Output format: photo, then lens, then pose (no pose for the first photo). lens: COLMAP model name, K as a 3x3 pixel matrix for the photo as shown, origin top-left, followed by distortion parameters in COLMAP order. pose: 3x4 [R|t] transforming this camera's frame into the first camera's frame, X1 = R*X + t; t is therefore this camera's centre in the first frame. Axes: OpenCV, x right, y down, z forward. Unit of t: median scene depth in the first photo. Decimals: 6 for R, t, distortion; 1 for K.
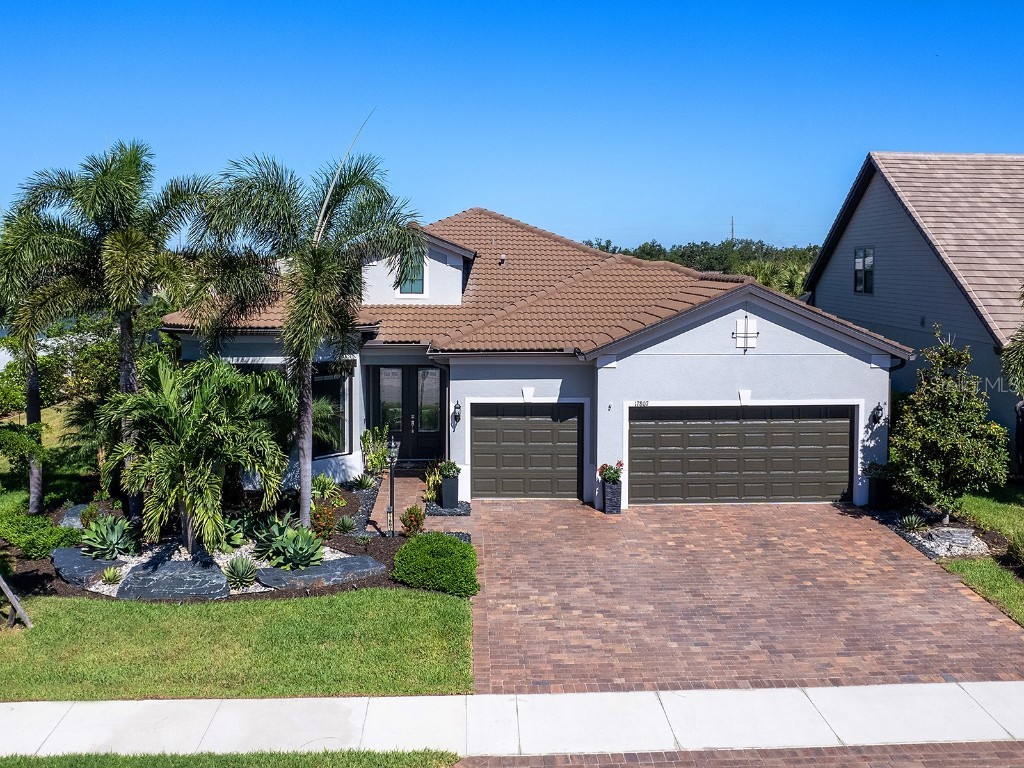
lens RADIAL K [[646.5, 0, 485.0], [0, 646.5, 437.5], [0, 0, 1]] dist [-0.022771, -0.002917]
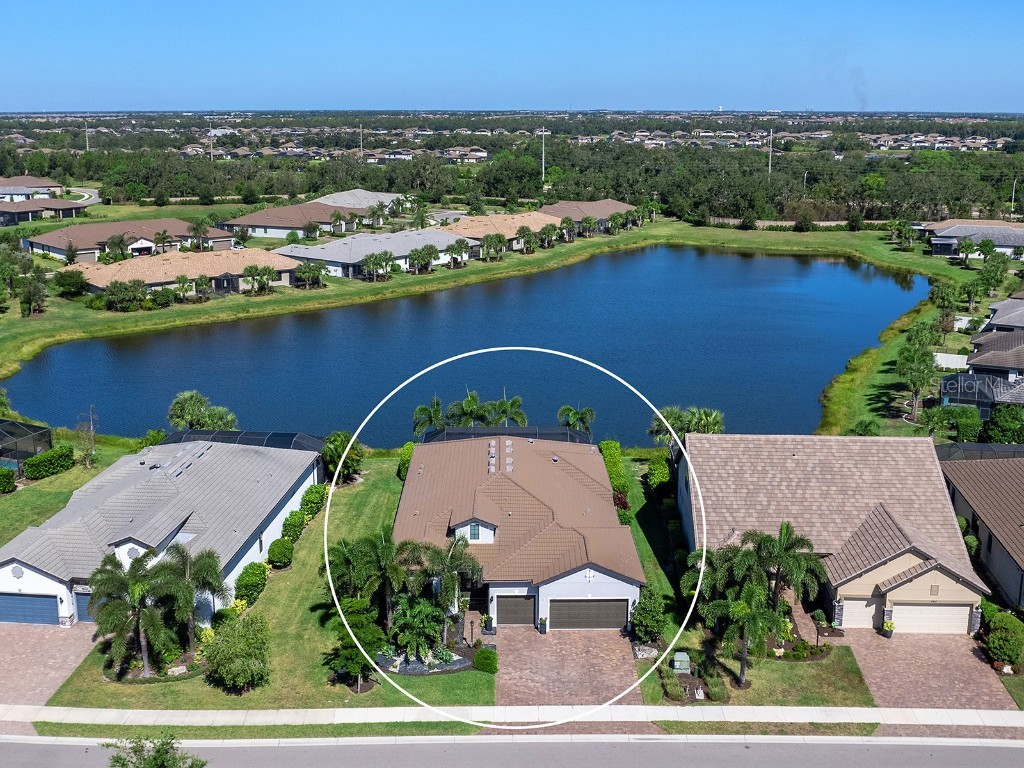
lens RADIAL K [[660.5, 0, 502.1], [0, 660.5, 398.4], [0, 0, 1]] dist [-0.030232, 0.005164]
pose [[0.999469, -0.000076, -0.032583, 0.105400], [0.003601, 0.994127, 0.108162, -1.325515], [0.032383, -0.108222, 0.993599, -1.961985]]
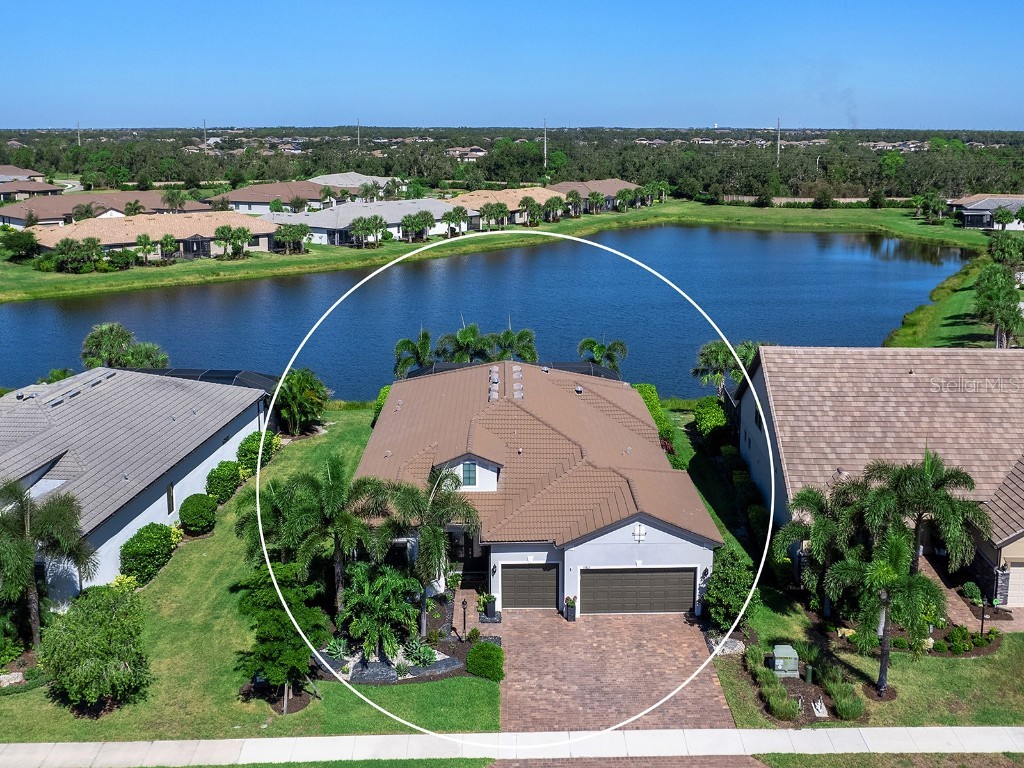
lens RADIAL K [[664.8, 0, 515.2], [0, 664.8, 388.3], [0, 0, 1]] dist [-0.023760, -0.002895]
pose [[0.999901, -0.002361, -0.013839, 0.052056], [0.003493, 0.996596, 0.082366, -0.793353], [0.013597, -0.082407, 0.996506, -1.028064]]
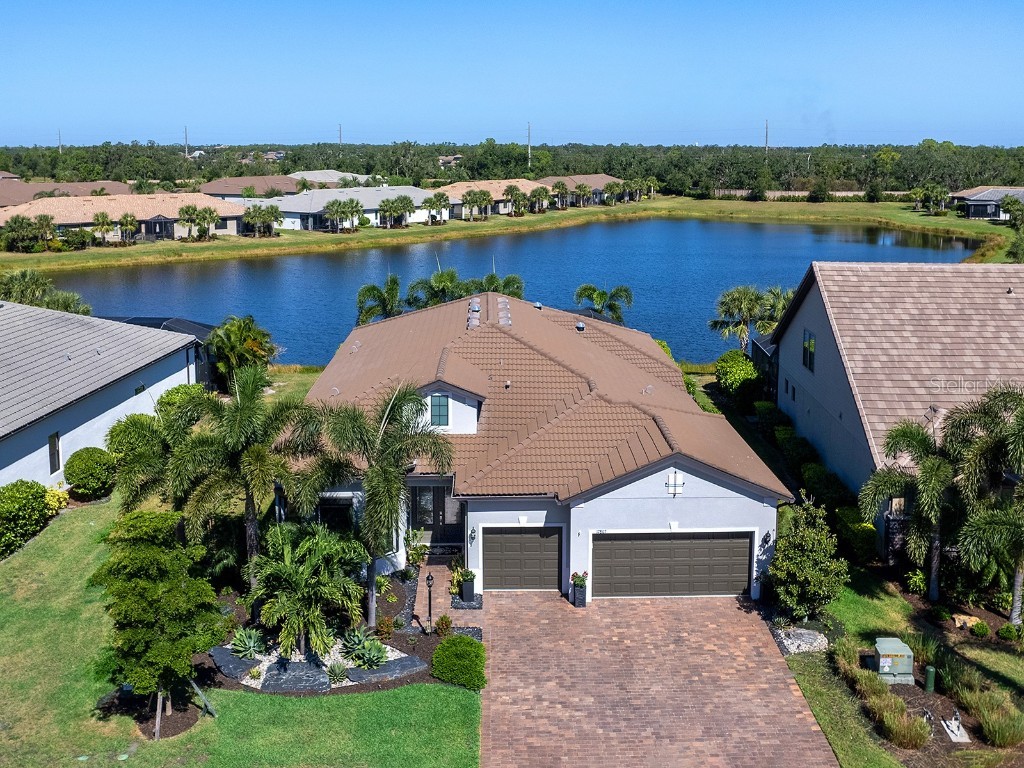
lens RADIAL K [[666.0, 0, 500.6], [0, 666.0, 390.5], [0, 0, 1]] dist [-0.022930, -0.002425]
pose [[0.999945, -0.000532, -0.010507, 0.034739], [0.001234, 0.997756, 0.066945, -0.475436], [0.010448, -0.066954, 0.997701, -0.467286]]
